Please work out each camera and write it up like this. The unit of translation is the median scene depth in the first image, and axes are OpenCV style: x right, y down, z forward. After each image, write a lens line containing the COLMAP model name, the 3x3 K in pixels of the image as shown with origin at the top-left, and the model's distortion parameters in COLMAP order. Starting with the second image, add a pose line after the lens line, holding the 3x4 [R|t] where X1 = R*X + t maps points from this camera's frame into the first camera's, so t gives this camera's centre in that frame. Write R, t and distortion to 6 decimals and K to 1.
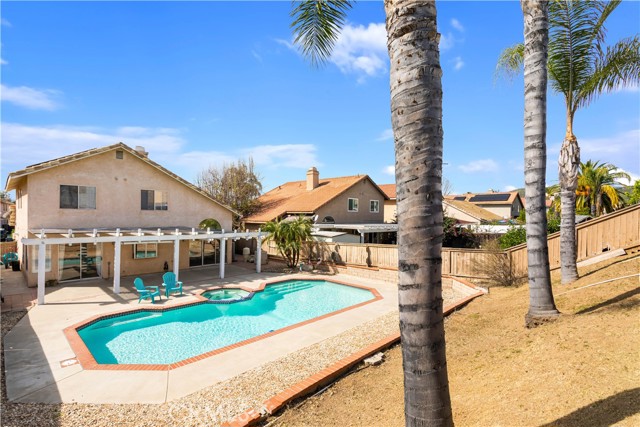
lens RADIAL K [[307.1, 0, 320.0], [0, 307.1, 215.8], [0, 0, 1]] dist [-0.001022, 0.000261]
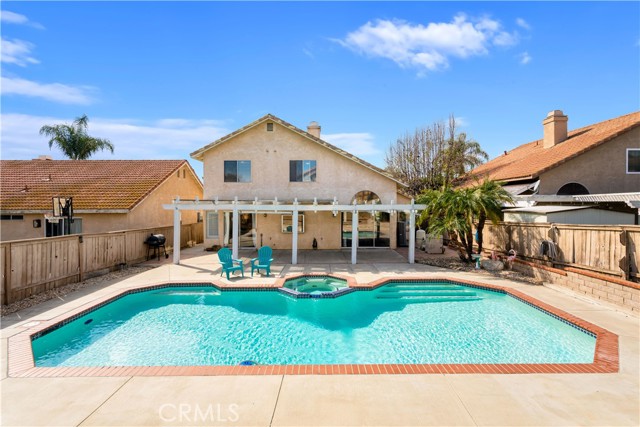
lens RADIAL K [[307.1, 0, 320.0], [0, 307.1, 215.8], [0, 0, 1]] dist [-0.001022, 0.000261]
pose [[0.701857, 0.010649, -0.712238, 0.149188], [0.012075, 0.999567, 0.026844, 0.056788], [0.712216, -0.027441, 0.701424, 0.366766]]
